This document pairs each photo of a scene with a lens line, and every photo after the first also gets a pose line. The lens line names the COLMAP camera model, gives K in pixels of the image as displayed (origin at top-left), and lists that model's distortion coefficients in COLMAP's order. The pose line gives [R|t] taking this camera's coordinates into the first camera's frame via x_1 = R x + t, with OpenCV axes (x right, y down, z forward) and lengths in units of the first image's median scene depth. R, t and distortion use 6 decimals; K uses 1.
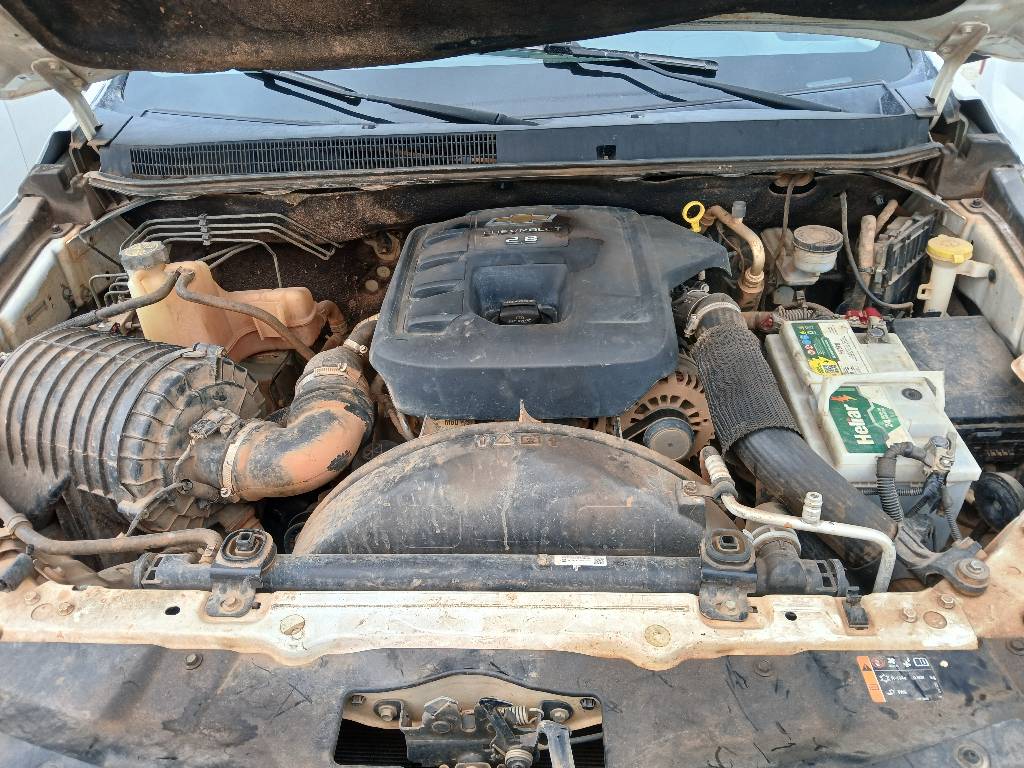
lens RADIAL K [[811.7, 0, 507.3], [0, 811.7, 395.7], [0, 0, 1]] dist [0.048761, -0.148954]
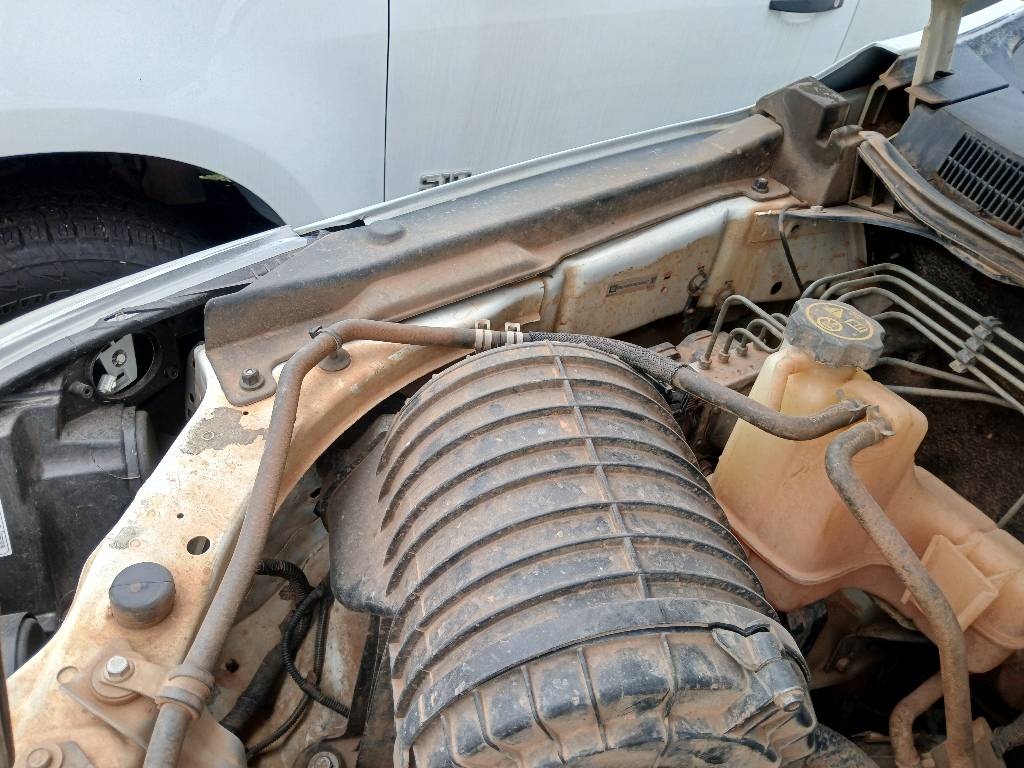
lens RADIAL K [[811.7, 0, 507.3], [0, 811.7, 395.7], [0, 0, 1]] dist [0.048761, -0.148954]
pose [[0.537886, 0.635905, -0.553447, -0.243838], [-0.614517, 0.745186, 0.258972, -0.140543], [0.577103, 0.200805, 0.791599, 0.483823]]
